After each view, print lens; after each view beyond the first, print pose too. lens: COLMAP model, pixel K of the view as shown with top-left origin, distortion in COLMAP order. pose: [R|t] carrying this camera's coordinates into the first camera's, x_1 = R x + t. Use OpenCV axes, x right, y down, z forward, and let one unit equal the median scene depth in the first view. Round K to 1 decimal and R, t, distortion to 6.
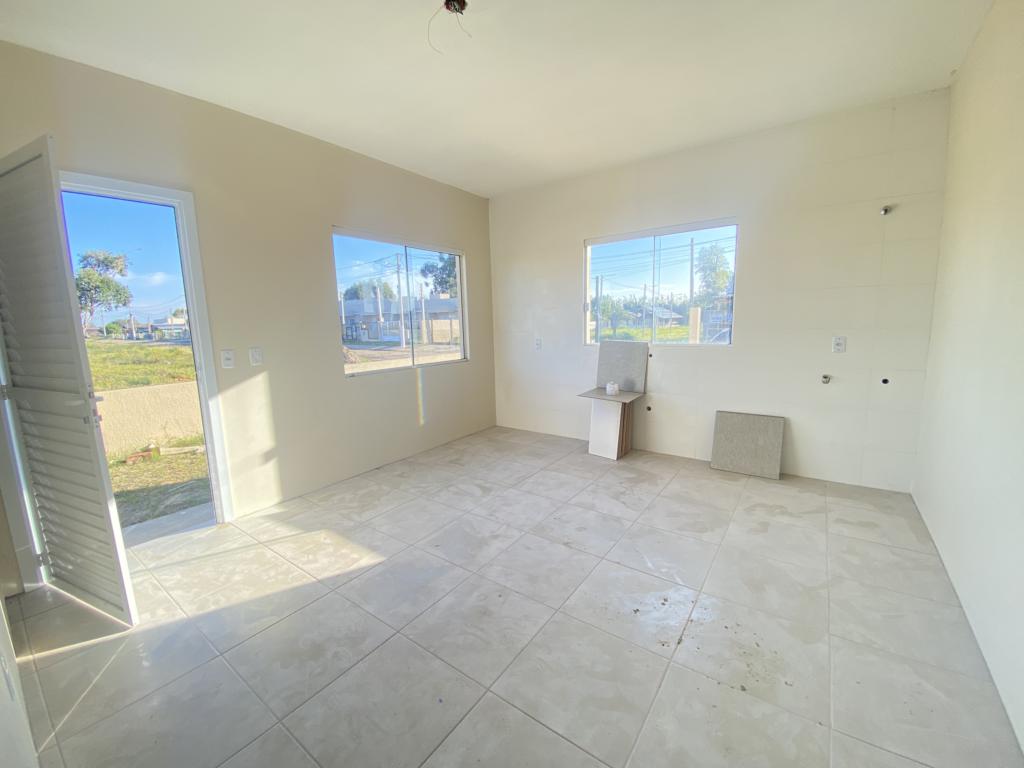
lens RADIAL K [[409.4, 0, 512.5], [0, 409.4, 382.2], [0, 0, 1]] dist [0.002817, -0.008256]
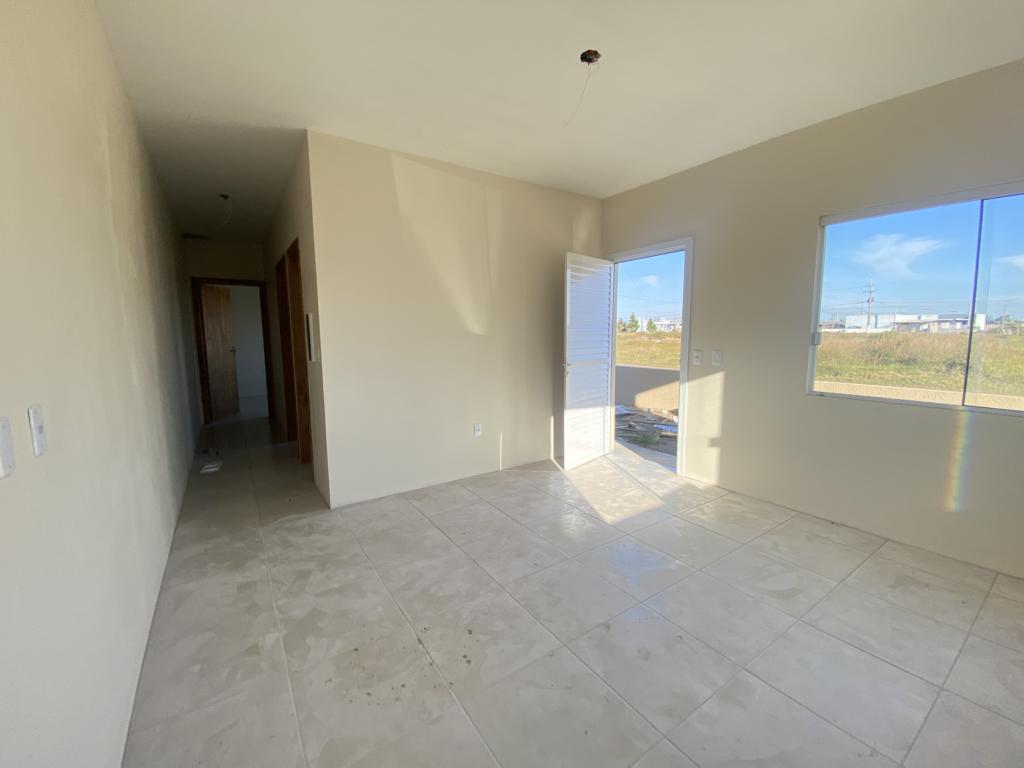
lens RADIAL K [[409.4, 0, 510.7], [0, 409.4, 380.0], [0, 0, 1]] dist [0.002817, -0.008256]
pose [[-0.328313, 0.140558, -0.934053, 0.761334], [-0.125027, 0.973699, 0.190470, -0.164973], [0.936258, 0.179316, -0.302104, 0.876851]]
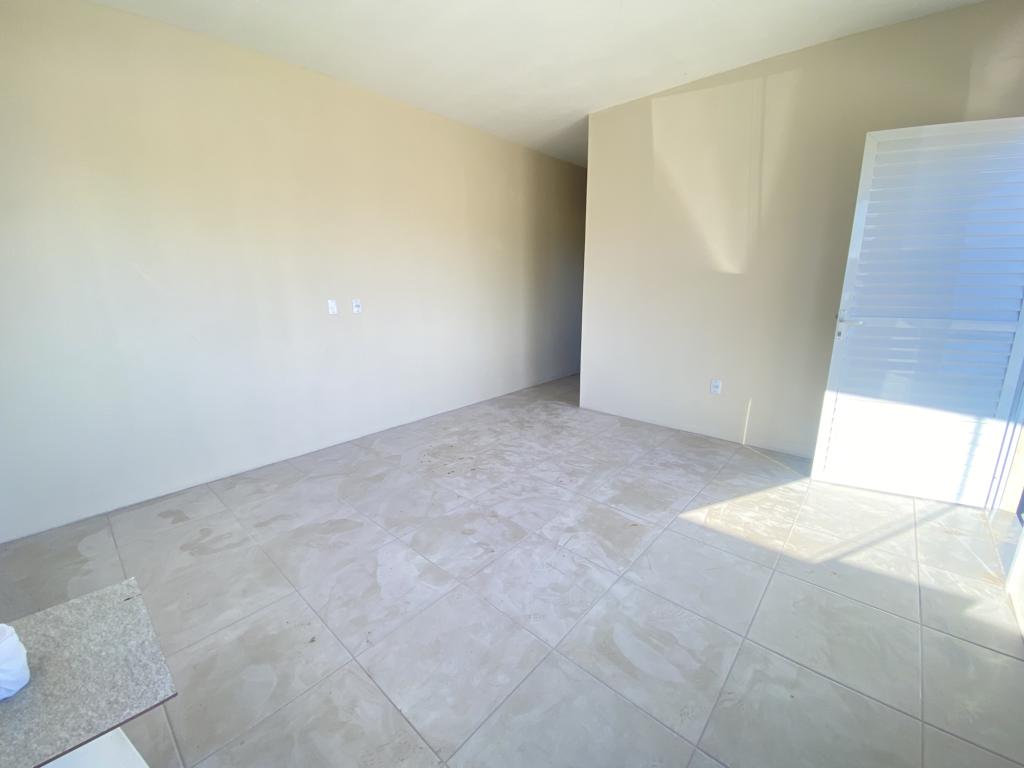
lens RADIAL K [[417.8, 0, 515.1], [0, 417.8, 384.3], [0, 0, 1]] dist [-0.008440, -0.009760]
pose [[-0.994581, 0.016480, 0.102653, -0.018443], [0.053814, 0.926403, 0.372668, -0.222657], [-0.088957, 0.376173, -0.922269, 1.589374]]
